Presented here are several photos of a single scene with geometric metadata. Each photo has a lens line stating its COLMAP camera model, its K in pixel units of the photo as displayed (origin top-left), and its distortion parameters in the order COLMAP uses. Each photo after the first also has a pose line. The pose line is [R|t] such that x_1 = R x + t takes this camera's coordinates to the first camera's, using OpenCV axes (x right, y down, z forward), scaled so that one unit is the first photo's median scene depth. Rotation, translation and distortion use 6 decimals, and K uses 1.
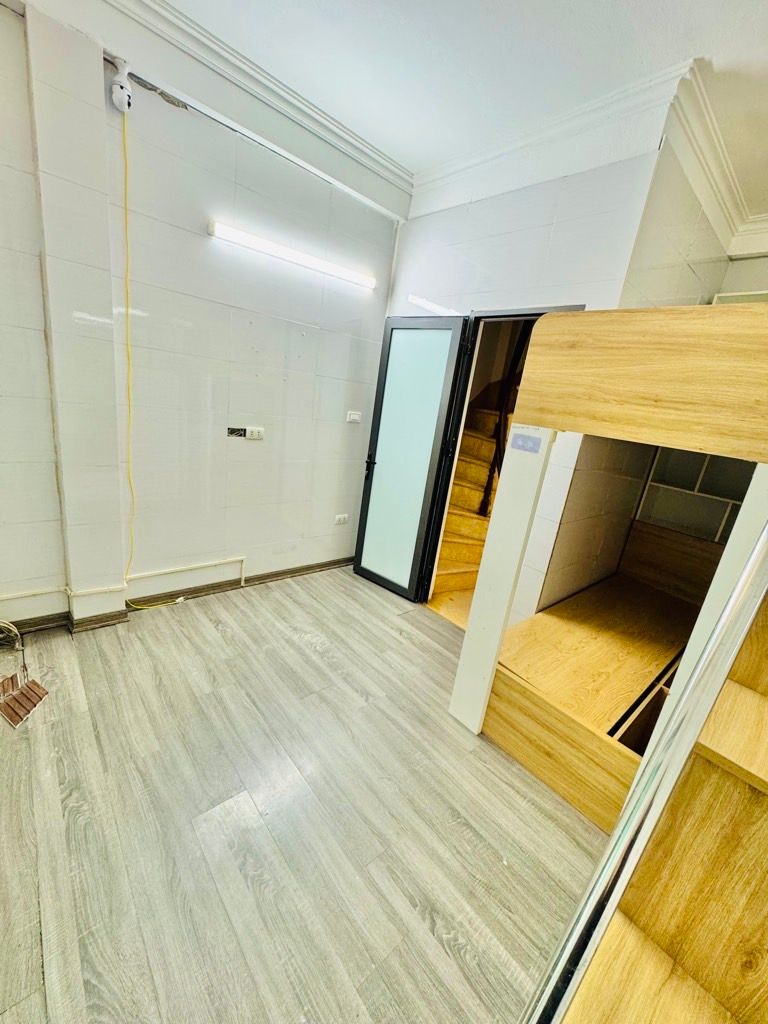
lens RADIAL K [[407.7, 0, 384.0], [0, 407.7, 512.0], [0, 0, 1]] dist [-0.003589, 0.000289]
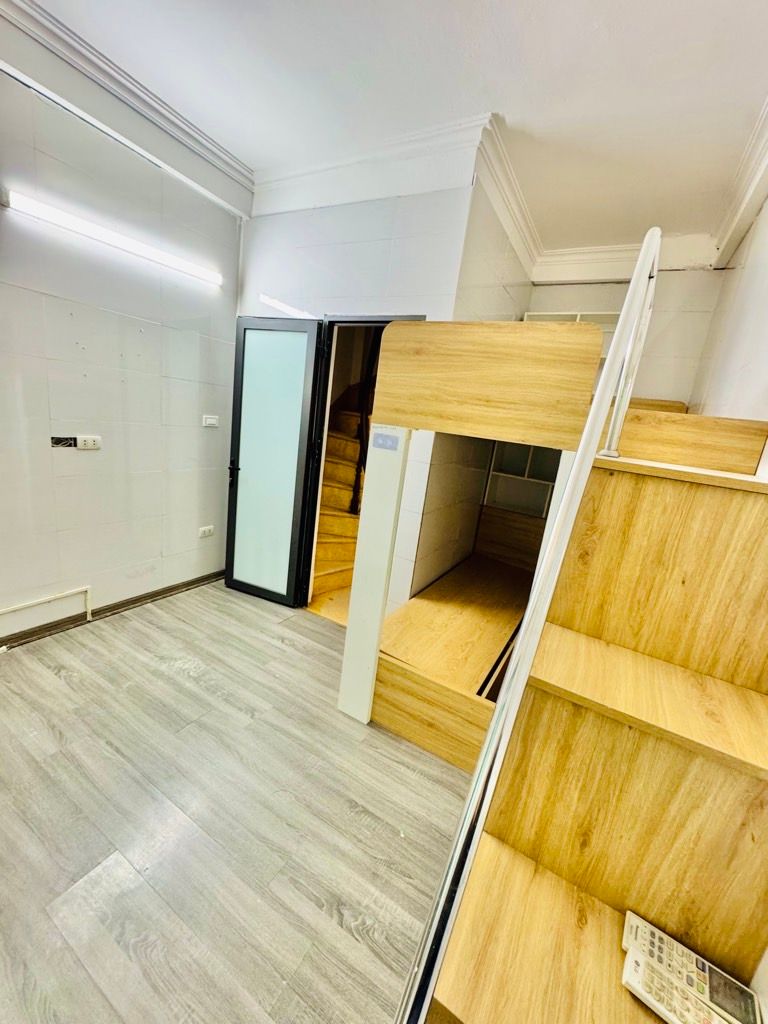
lens RADIAL K [[407.7, 0, 384.0], [0, 407.7, 512.0], [0, 0, 1]] dist [-0.003589, 0.000289]
pose [[0.948757, -0.088667, 0.303311, 0.002953], [0.090481, 0.995865, 0.008098, 0.004543], [-0.302775, 0.019761, 0.952857, -0.011931]]
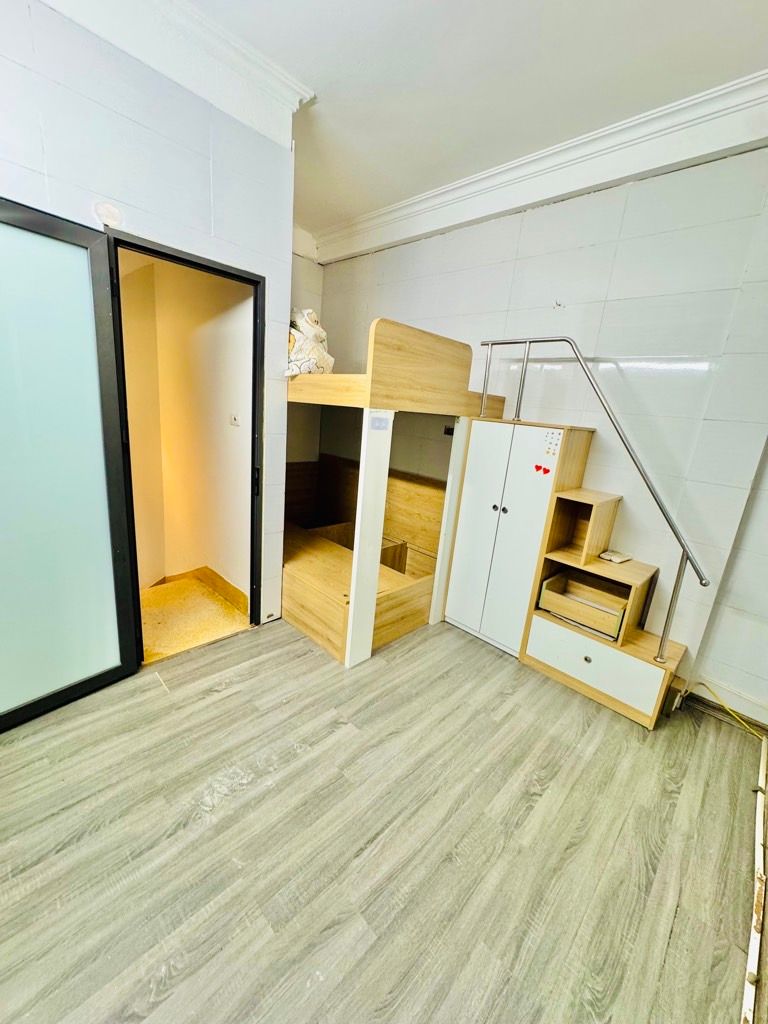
lens RADIAL K [[407.7, 0, 384.0], [0, 407.7, 512.0], [0, 0, 1]] dist [-0.003589, 0.000289]
pose [[-0.060836, -0.386946, 0.920094, -0.736689], [0.174820, 0.903422, 0.391493, -0.333884], [-0.982719, 0.184668, 0.012685, 0.828170]]
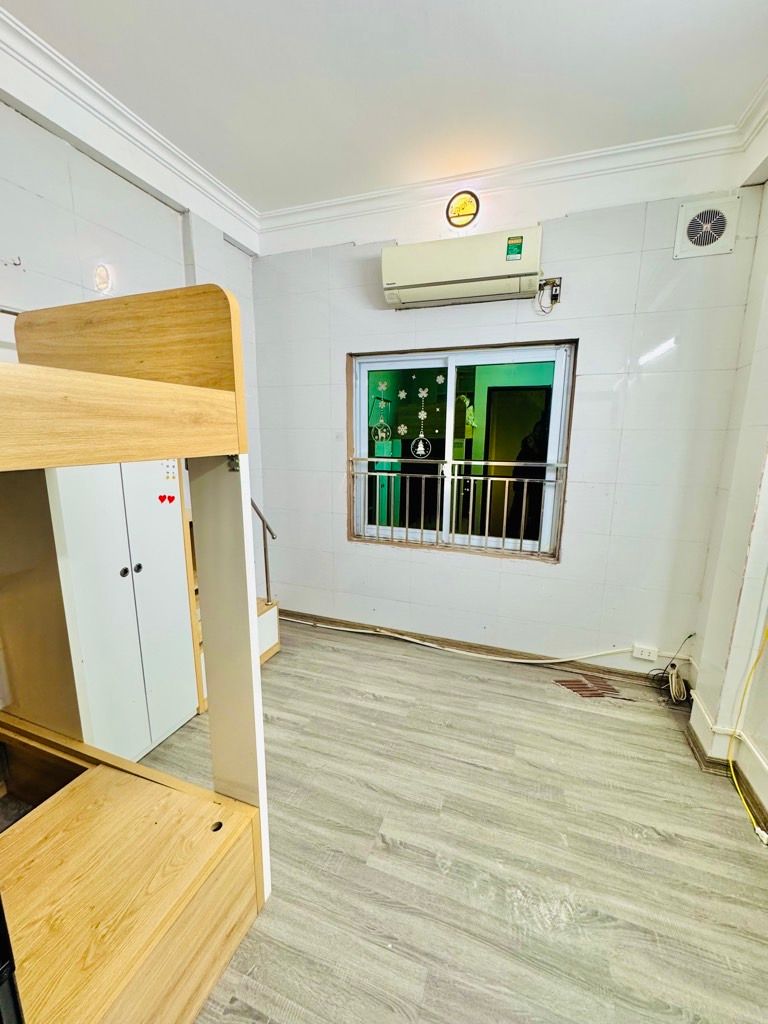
lens RADIAL K [[407.7, 0, 384.0], [0, 407.7, 512.0], [0, 0, 1]] dist [-0.003589, 0.000289]
pose [[-0.868662, -0.056092, -0.492219, 0.366525], [-0.254891, 0.902574, 0.346974, -0.347417], [0.424802, 0.426865, -0.798329, 1.373146]]
